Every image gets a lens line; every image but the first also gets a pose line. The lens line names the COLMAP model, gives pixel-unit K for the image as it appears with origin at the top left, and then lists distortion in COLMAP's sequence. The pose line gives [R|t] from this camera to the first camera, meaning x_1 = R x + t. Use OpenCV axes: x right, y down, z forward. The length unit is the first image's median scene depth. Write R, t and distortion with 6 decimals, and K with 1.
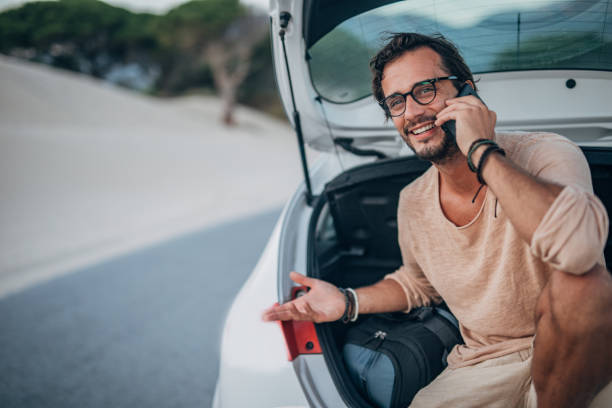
lens RADIAL K [[875.3, 0, 307.3], [0, 875.3, 203.9], [0, 0, 1]] dist [0.023411, 0.000000]
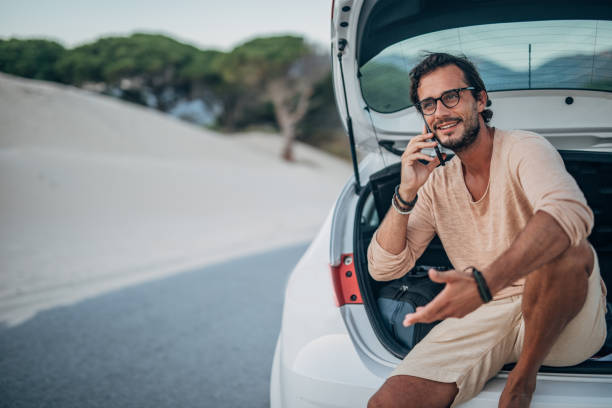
lens RADIAL K [[875.3, 0, 307.3], [0, 875.3, 205.0], [0, 0, 1]] dist [0.023411, 0.000000]
pose [[0.997430, 0.031009, -0.064592, 0.012162], [-0.033822, 0.998506, -0.042927, 0.073939], [0.063164, 0.045001, 0.996988, -0.252143]]
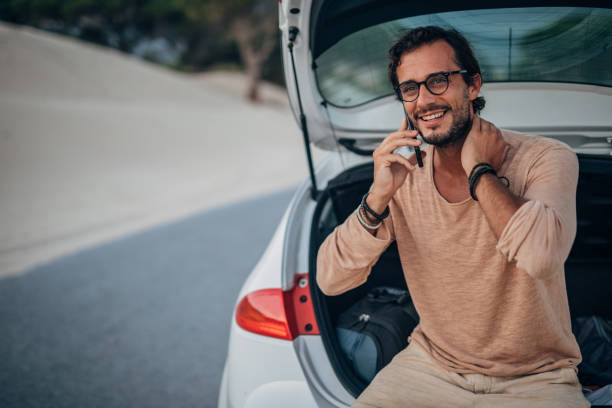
lens RADIAL K [[875.3, 0, 310.8], [0, 875.3, 208.0], [0, 0, 1]] dist [0.023411, 0.000000]
pose [[0.999441, 0.024165, -0.023100, 0.023968], [-0.023407, 0.999196, 0.032536, -0.023520], [0.023868, -0.031977, 0.999204, -0.096952]]
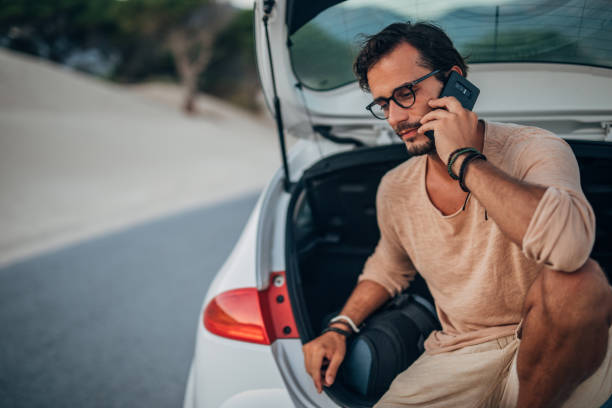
lens RADIAL K [[875.3, 0, 308.8], [0, 875.3, 203.1], [0, 0, 1]] dist [0.023411, 0.000000]
pose [[0.998635, 0.018169, 0.048962, -0.021556], [-0.018644, 0.999783, 0.009262, 0.005083], [-0.048783, -0.010163, 0.998758, -0.004726]]
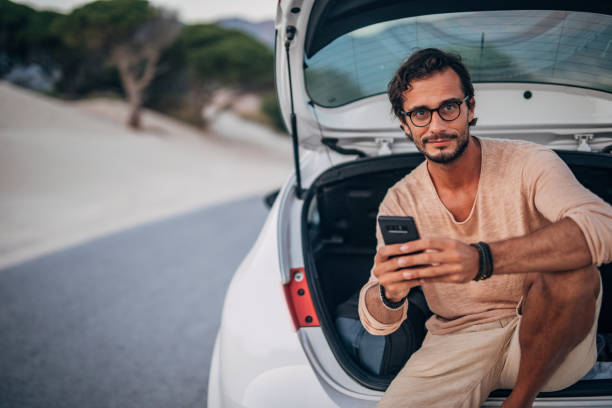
lens RADIAL K [[875.3, 0, 307.8], [0, 875.3, 203.2], [0, 0, 1]] dist [0.023411, 0.000000]
pose [[0.993348, 0.009697, 0.114742, -0.115599], [-0.008804, 0.999927, -0.008293, 0.017864], [-0.114814, 0.007228, 0.993361, -0.116135]]
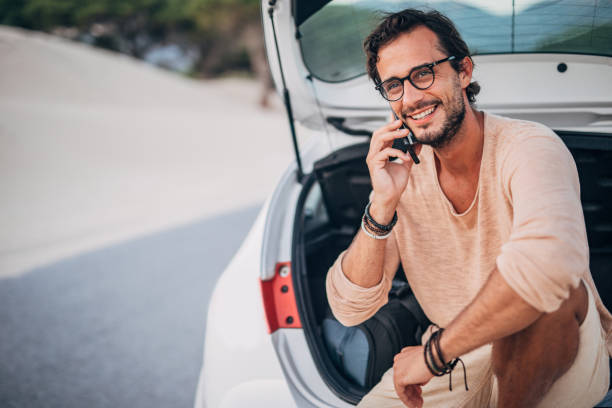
lens RADIAL K [[875.3, 0, 305.6], [0, 875.3, 205.7], [0, 0, 1]] dist [0.023411, 0.000000]
pose [[0.998625, 0.028548, -0.043970, 0.054688], [-0.027711, 0.999425, 0.019513, 0.007793], [0.044502, -0.018268, 0.998842, -0.010342]]
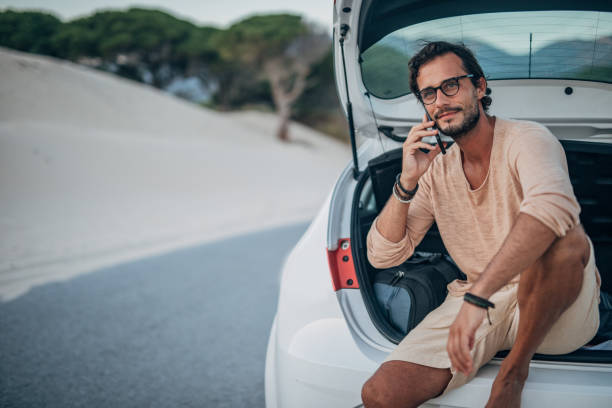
lens RADIAL K [[875.3, 0, 306.6], [0, 875.3, 205.1], [0, 0, 1]] dist [0.023411, 0.000000]
pose [[0.996903, 0.053881, -0.057281, 0.006086], [-0.055097, 0.998283, -0.019868, 0.068400], [0.056113, 0.022962, 0.998160, -0.259335]]
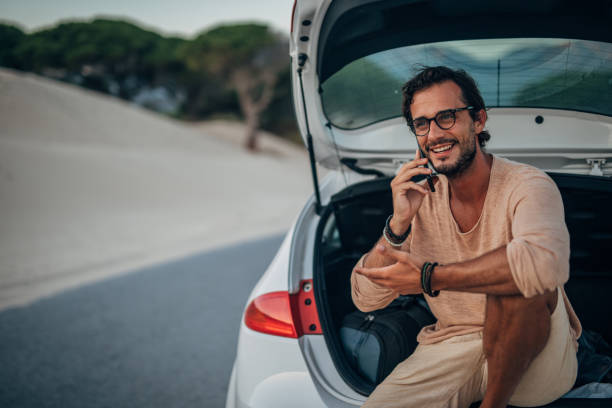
lens RADIAL K [[875.3, 0, 308.0], [0, 875.3, 204.1], [0, 0, 1]] dist [0.023411, 0.000000]
pose [[0.999056, 0.036990, -0.022795, 0.015348], [-0.037683, 0.998816, -0.030780, 0.025378], [0.021630, 0.031610, 0.999266, -0.190442]]
